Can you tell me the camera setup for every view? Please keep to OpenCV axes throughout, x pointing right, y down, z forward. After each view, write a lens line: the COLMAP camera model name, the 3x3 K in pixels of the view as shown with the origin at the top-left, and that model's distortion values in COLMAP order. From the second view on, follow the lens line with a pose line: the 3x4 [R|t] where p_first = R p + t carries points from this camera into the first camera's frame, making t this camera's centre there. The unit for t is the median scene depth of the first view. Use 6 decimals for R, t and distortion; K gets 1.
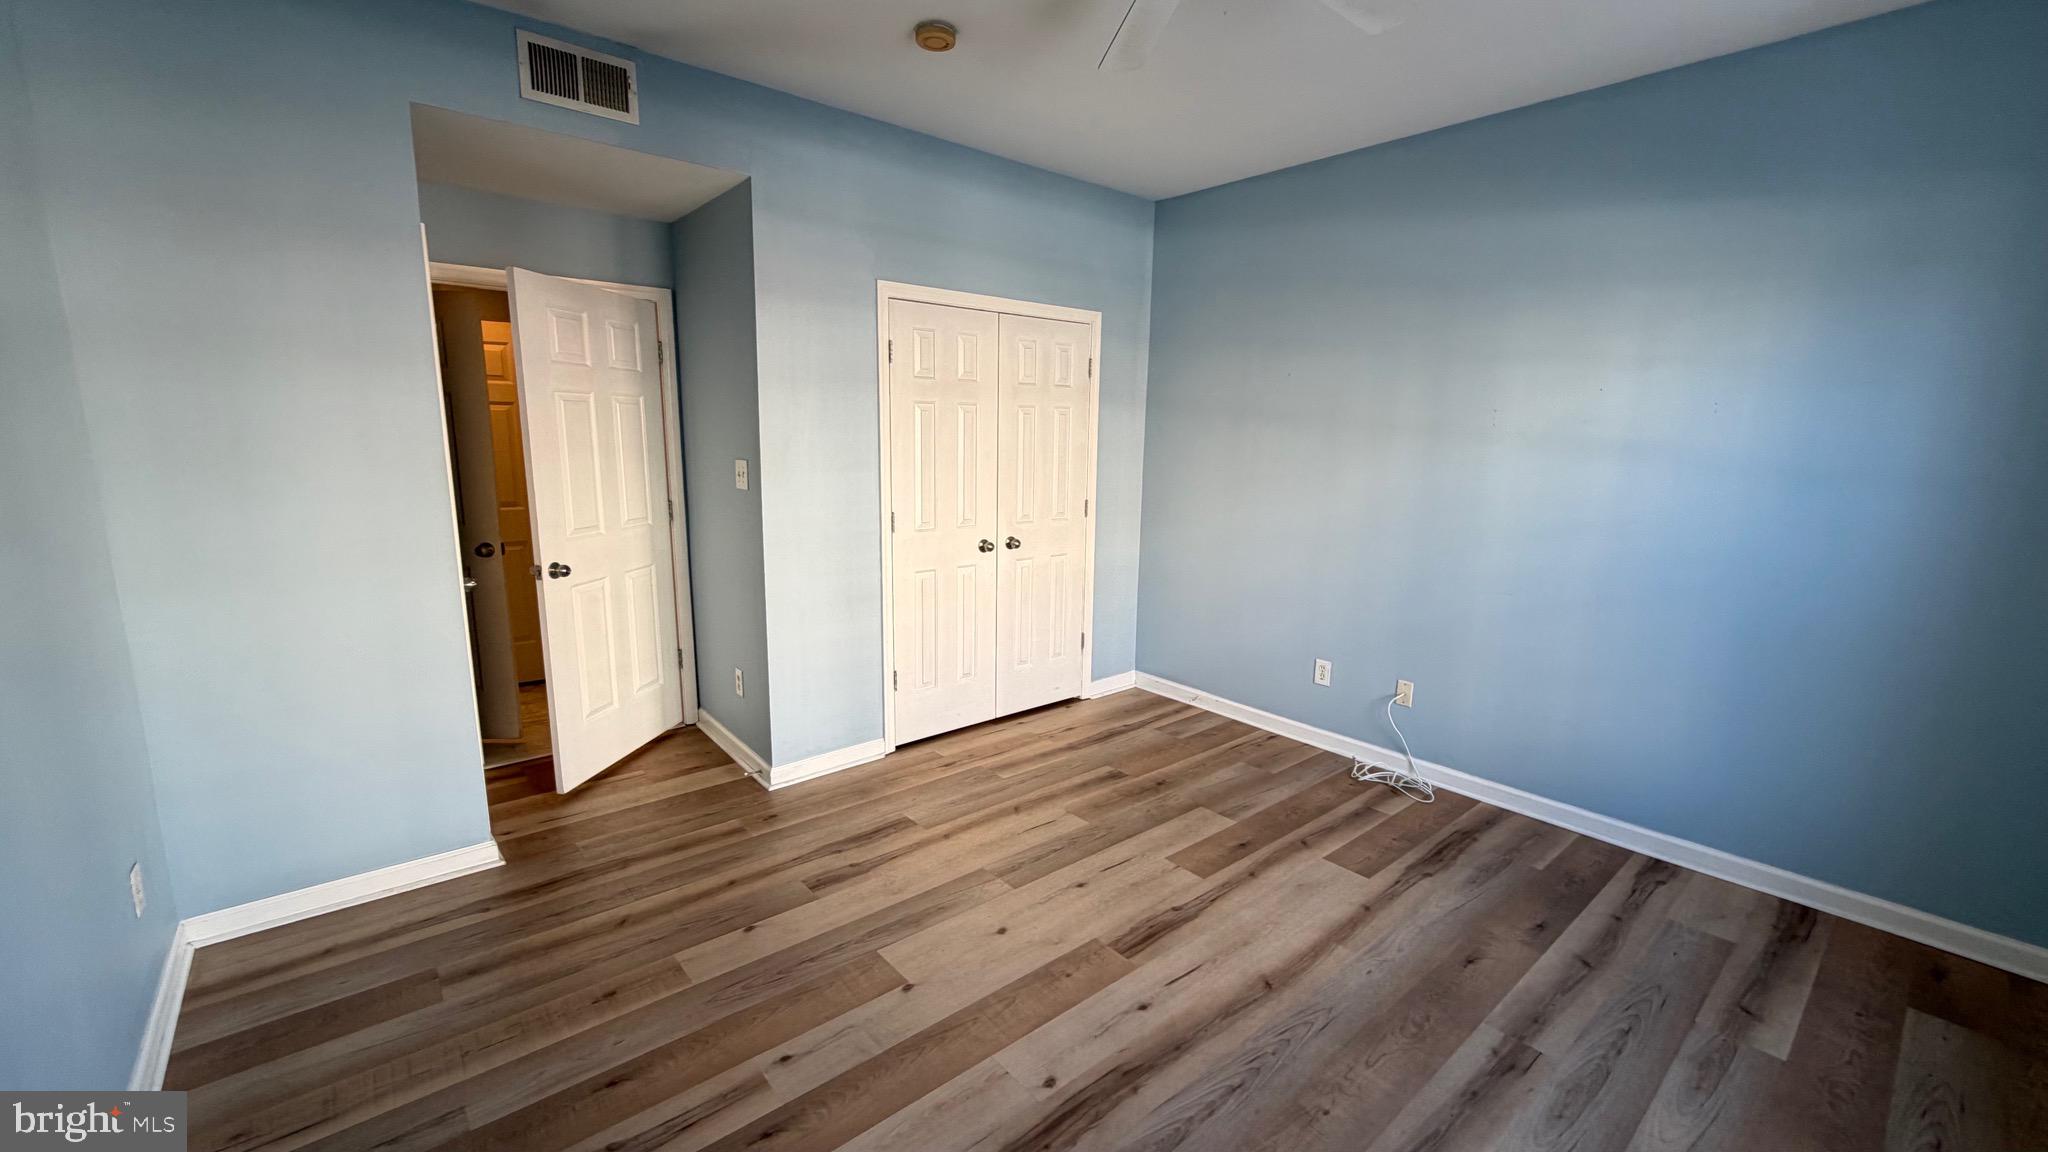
lens RADIAL K [[817.7, 0, 1023.3], [0, 817.7, 578.3], [0, 0, 1]] dist [-0.014553, -0.000152]
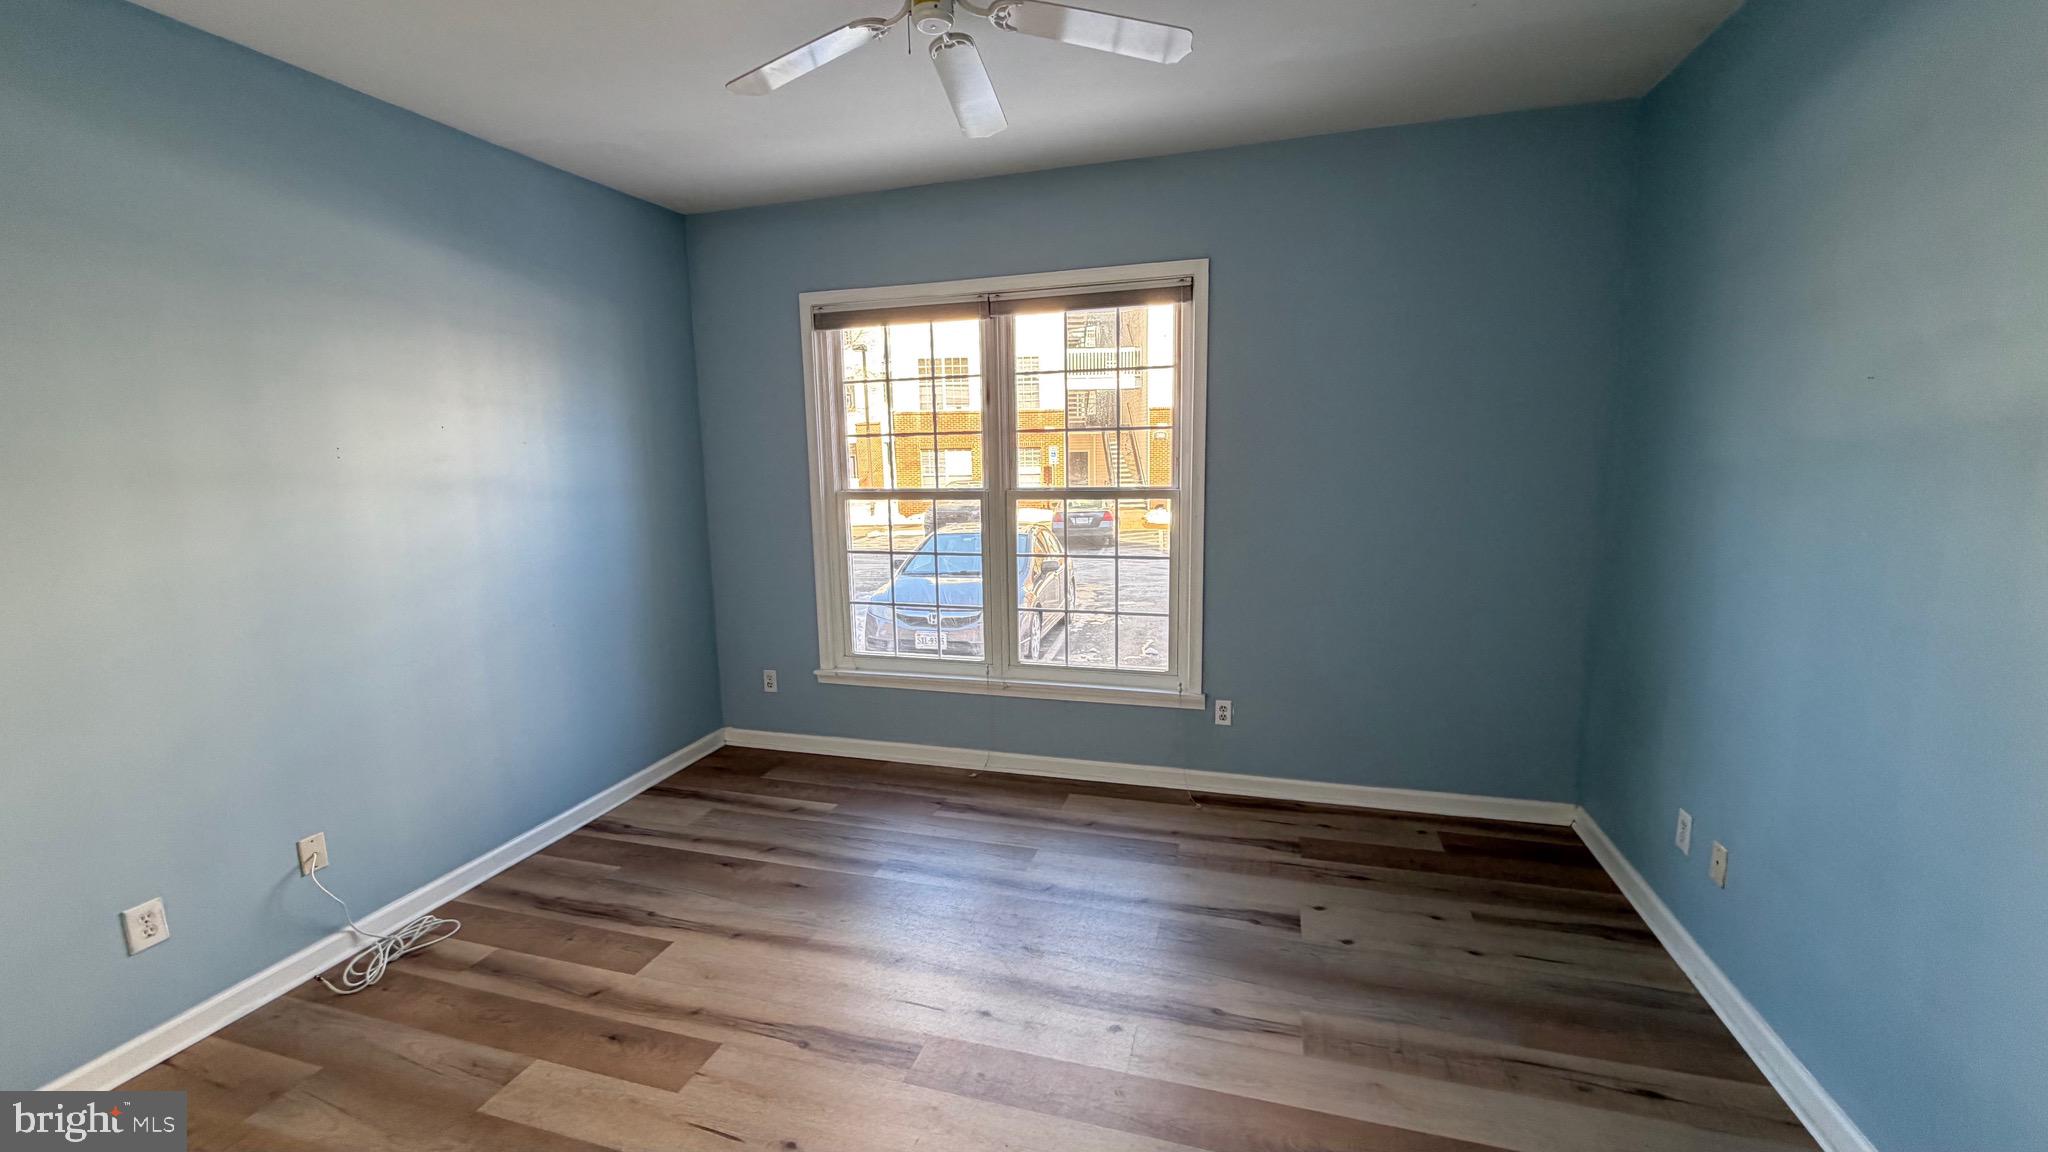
lens RADIAL K [[817.7, 0, 1028.4], [0, 817.7, 564.6], [0, 0, 1]] dist [-0.014553, -0.000152]
pose [[-0.554136, -0.125430, 0.822922, -0.507833], [0.157417, 0.954955, 0.251555, -0.214904], [-0.817406, 0.268938, -0.509431, 0.996816]]
